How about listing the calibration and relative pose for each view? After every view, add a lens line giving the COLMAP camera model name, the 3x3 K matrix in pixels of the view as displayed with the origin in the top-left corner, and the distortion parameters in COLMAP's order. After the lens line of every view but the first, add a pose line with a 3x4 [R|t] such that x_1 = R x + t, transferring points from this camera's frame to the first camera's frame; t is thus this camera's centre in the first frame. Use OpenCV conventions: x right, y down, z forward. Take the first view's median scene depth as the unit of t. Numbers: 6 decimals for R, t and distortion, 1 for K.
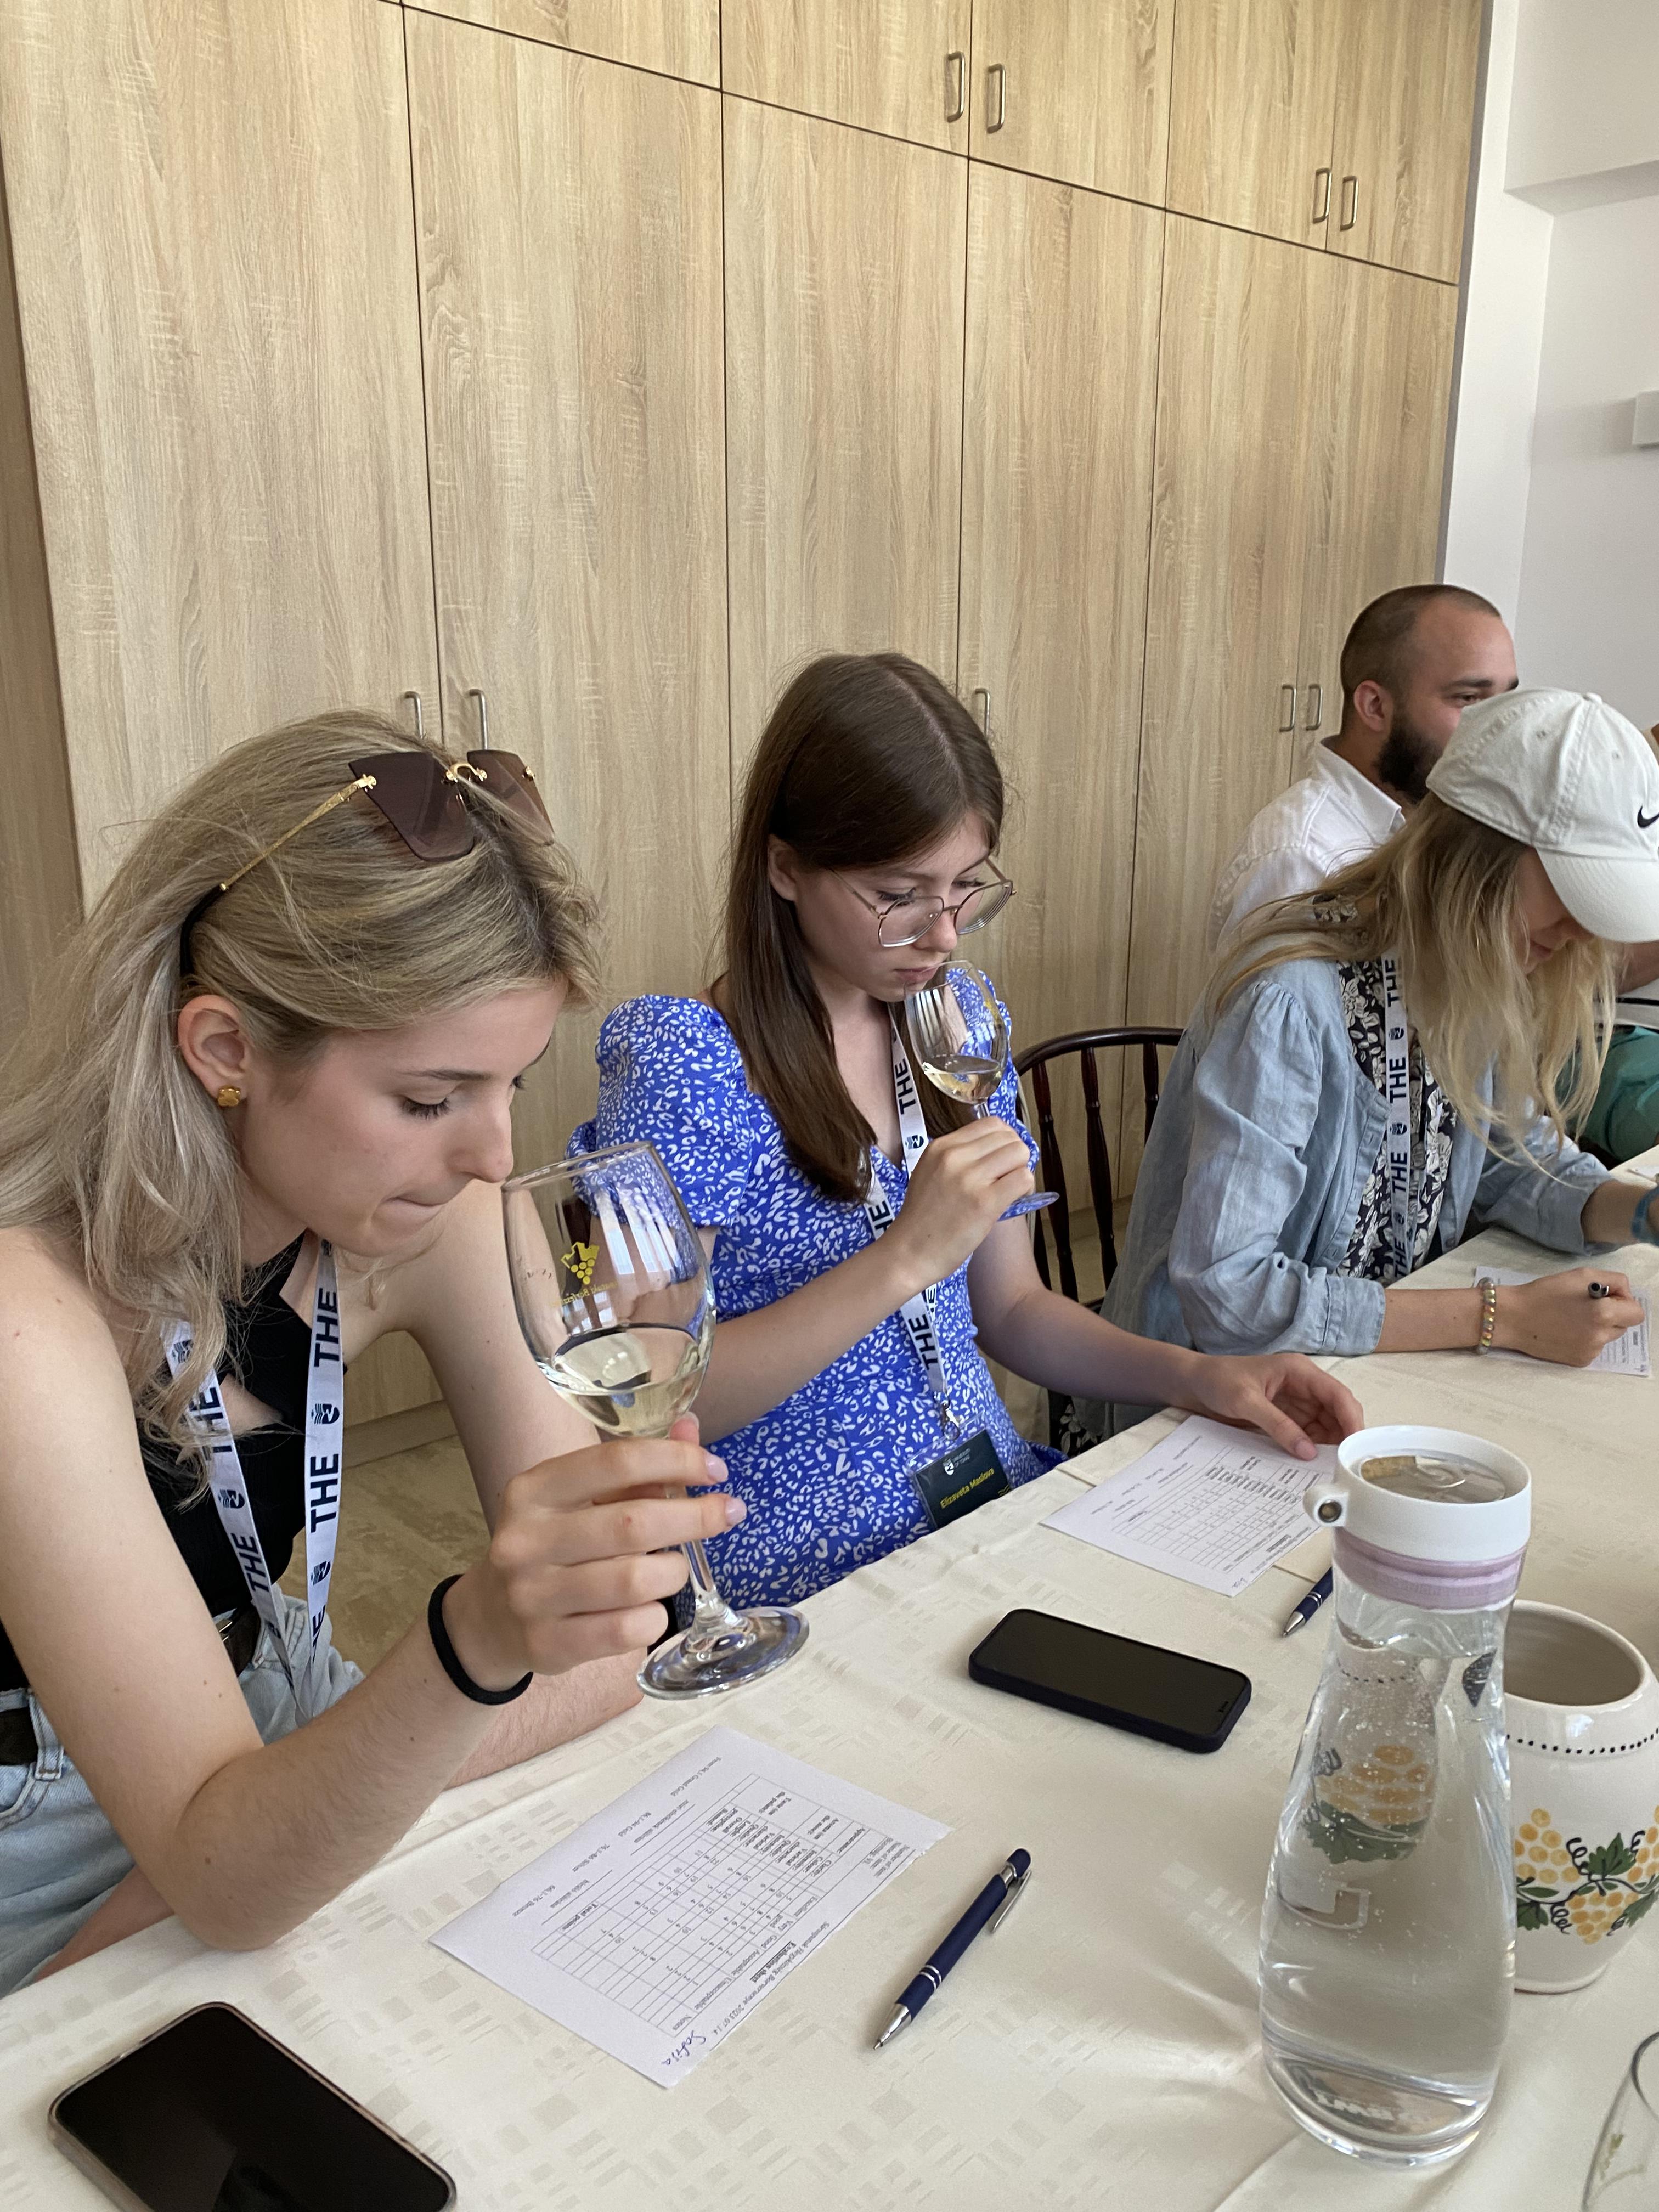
lens RADIAL K [[1708.8, 0, 802.1], [0, 1708.8, 1115.2], [0, 0, 1]] dist [0.018674, -0.020528]
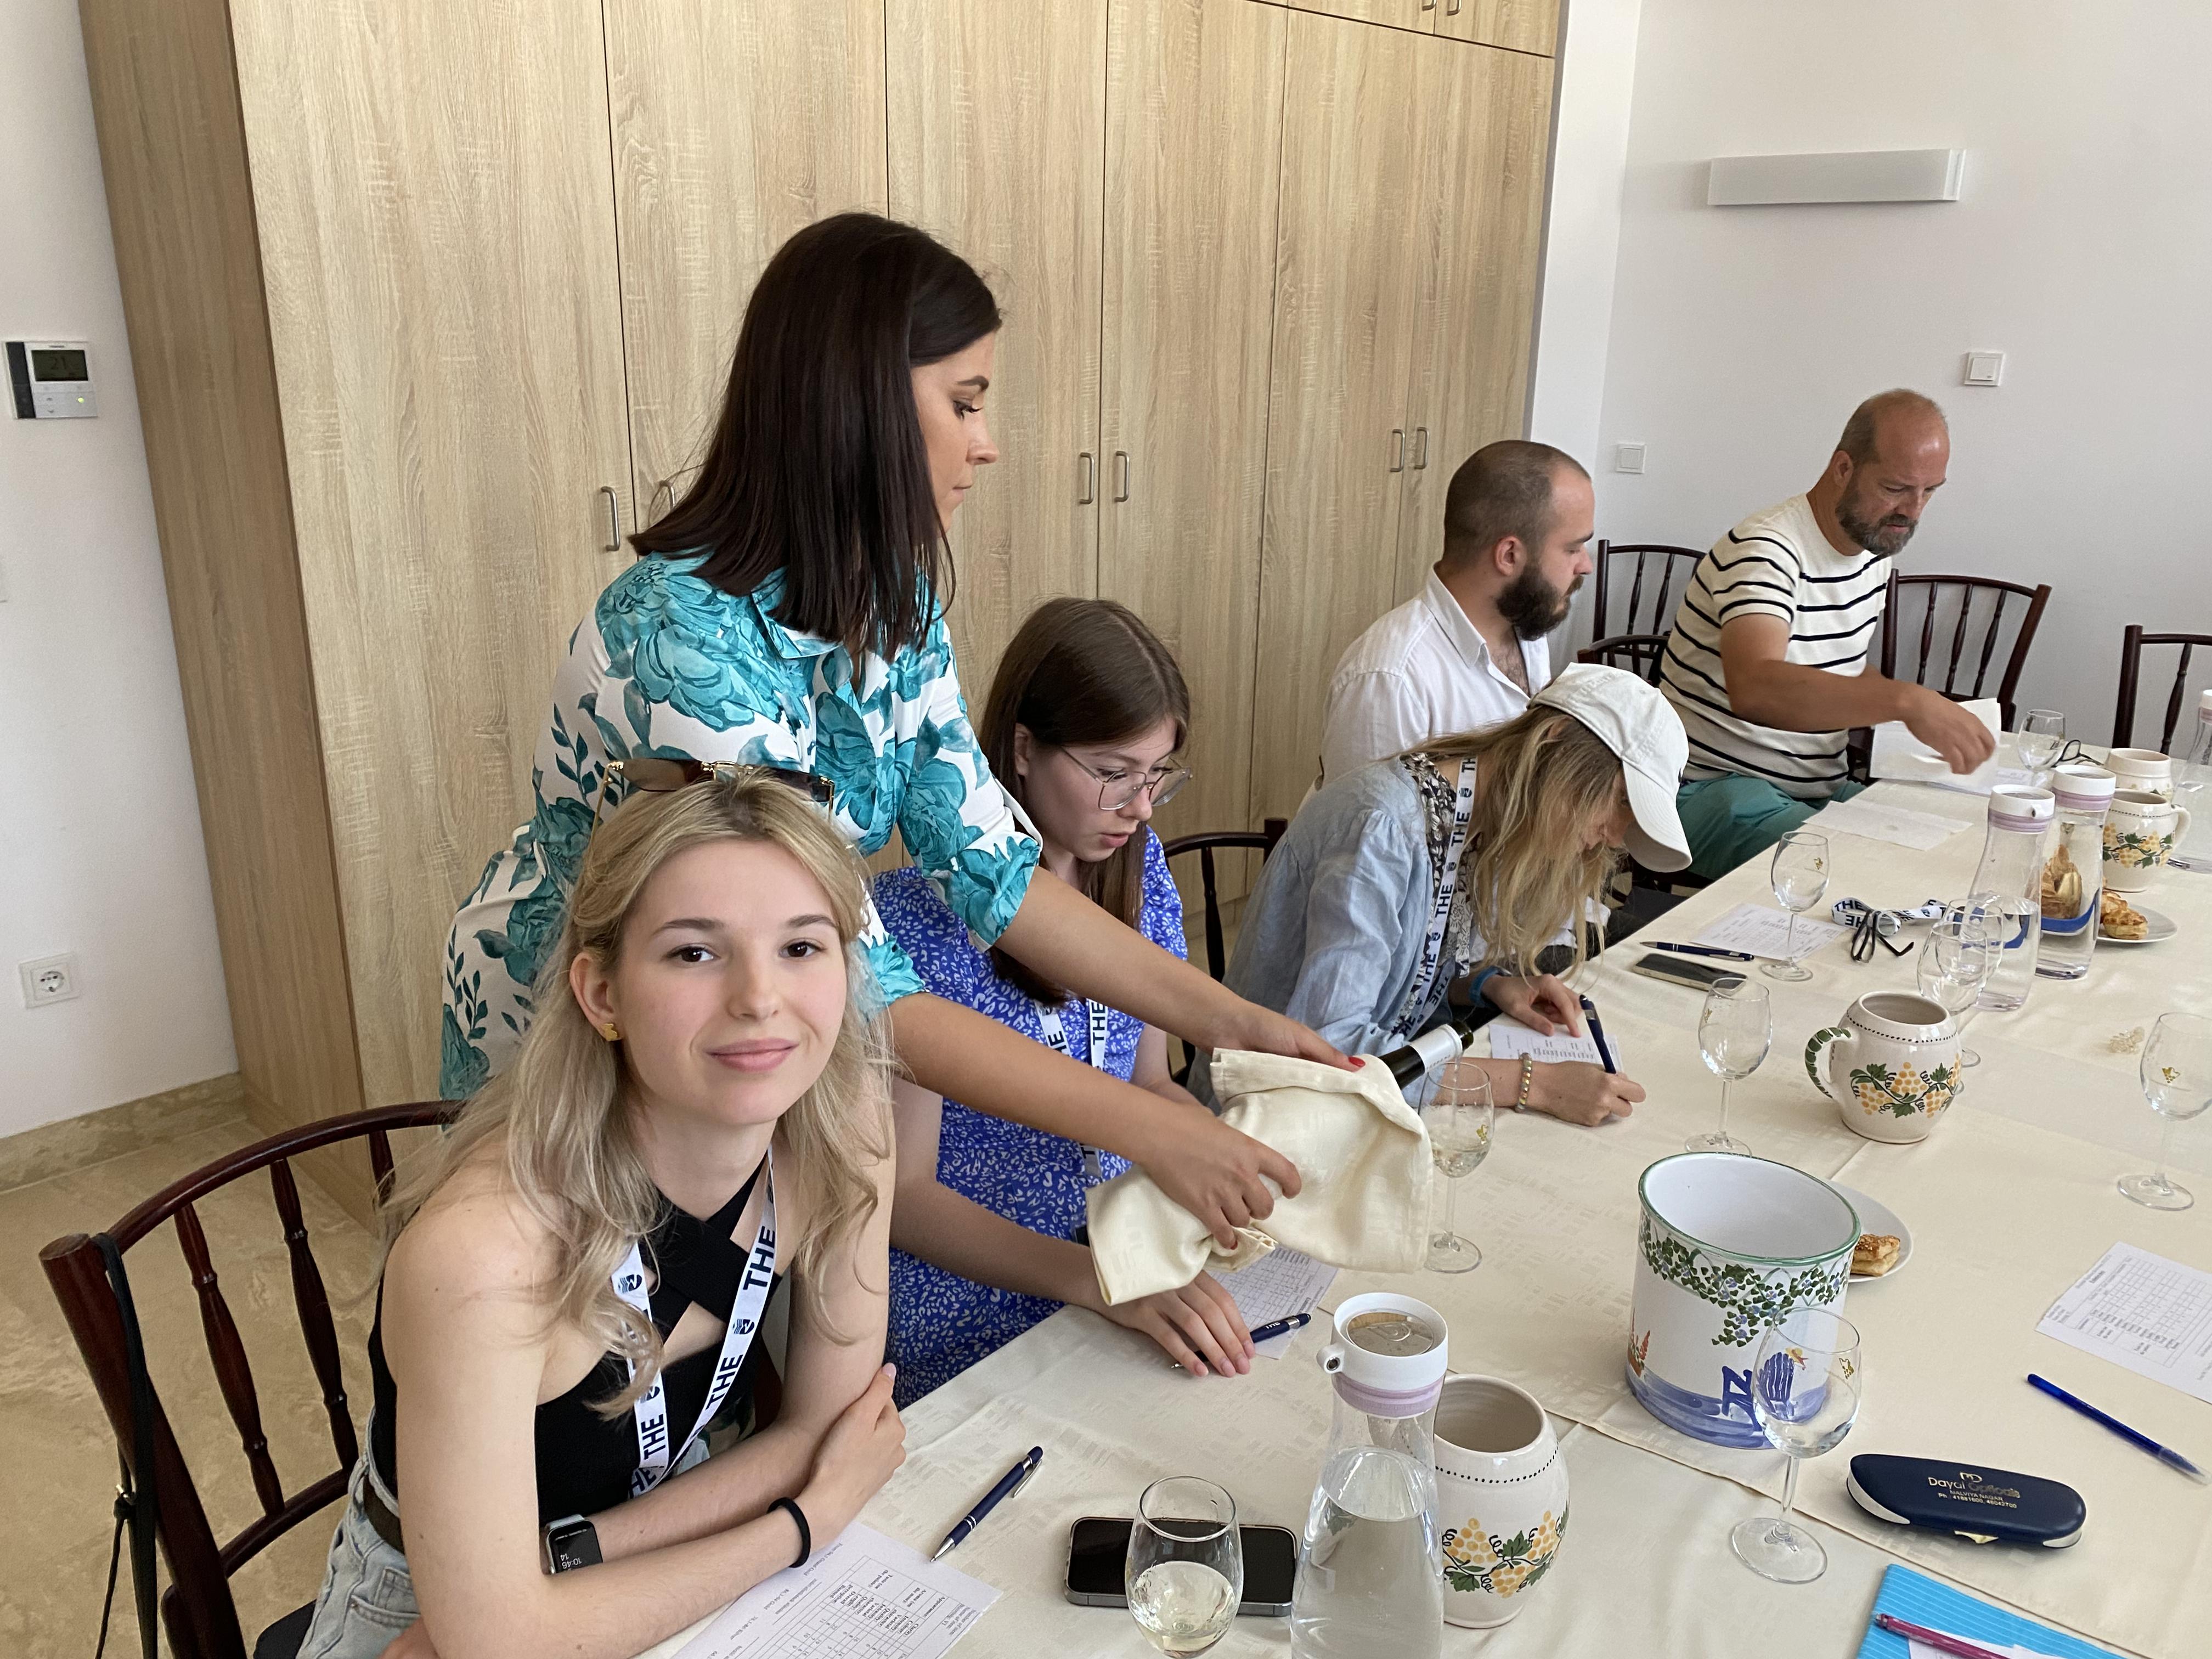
lens RADIAL K [[1708.8, 0, 1097.5], [0, 1708.8, 829.2], [0, 0, 1]] dist [0.018674, -0.020528]
pose [[0.996018, -0.007183, 0.088865, -0.010722], [0.002166, 0.998405, 0.056422, -0.073344], [-0.089128, -0.056005, 0.994444, -0.115294]]
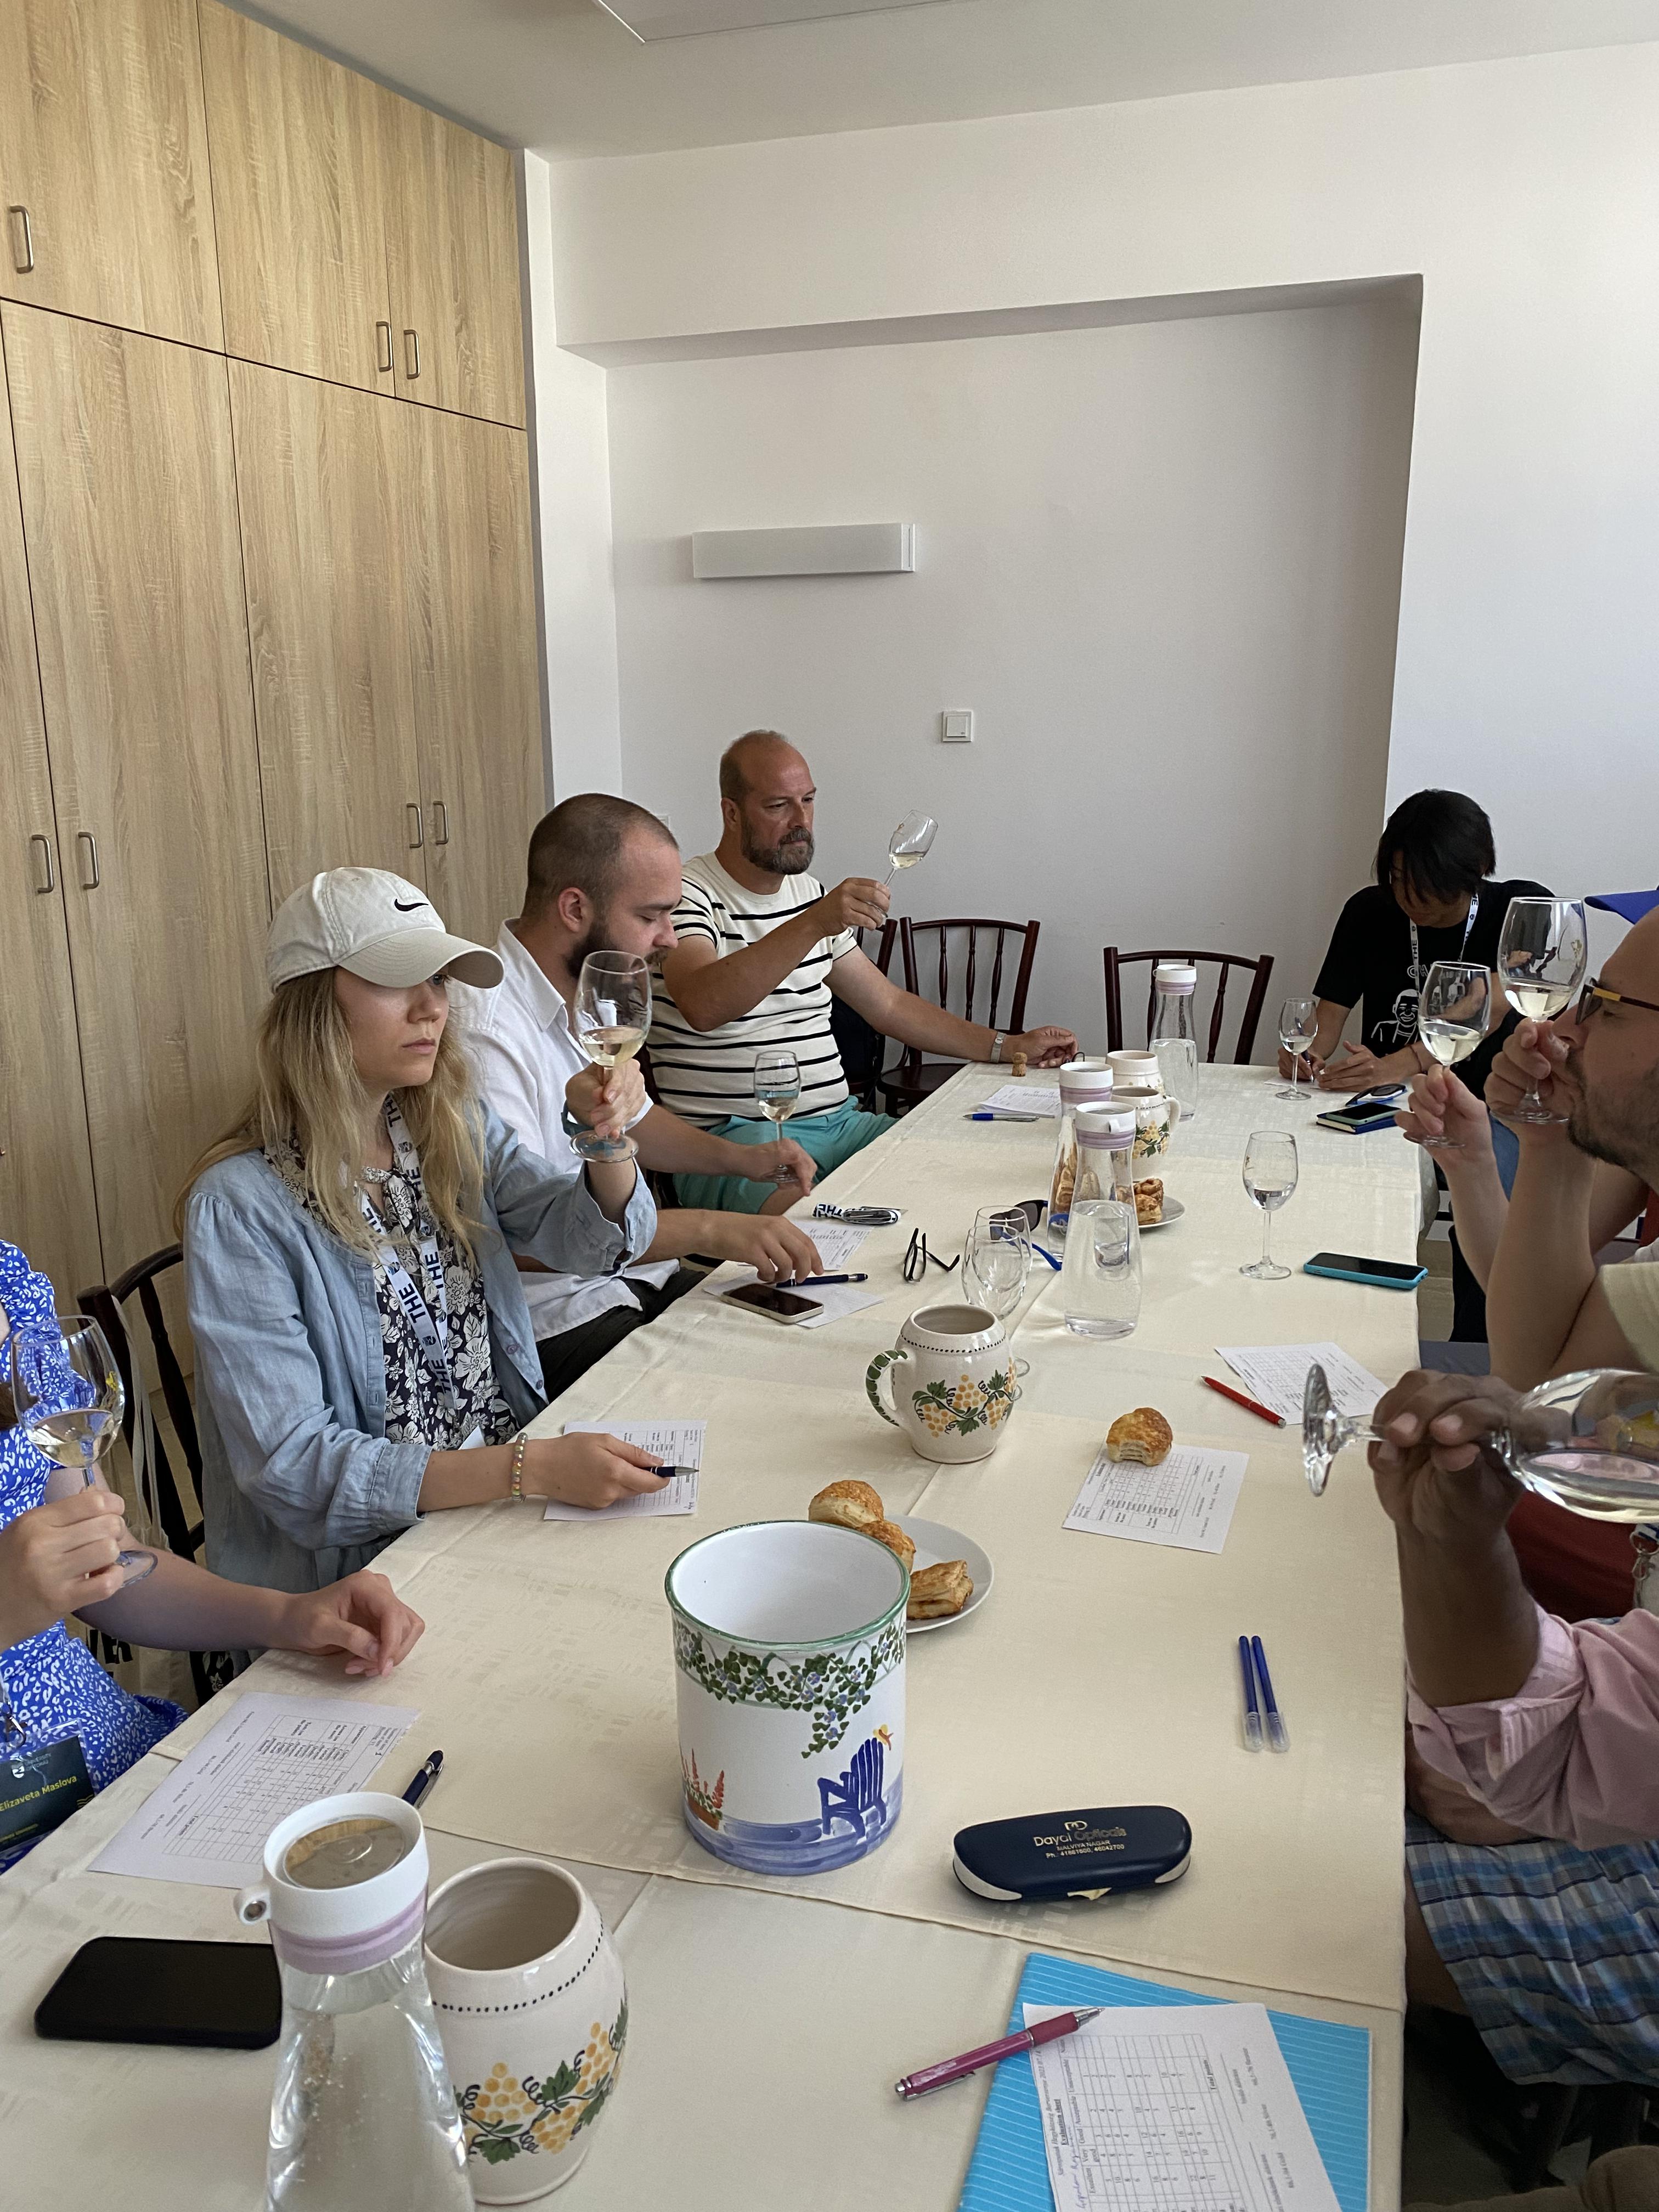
lens RADIAL K [[1708.8, 0, 808.4], [0, 1708.8, 1112.8], [0, 0, 1]] dist [0.018674, -0.020528]
pose [[0.896263, -0.105939, 0.430684, 0.040004], [0.114810, 0.993373, 0.005426, -0.053796], [-0.428405, 0.044584, 0.902486, -0.046810]]
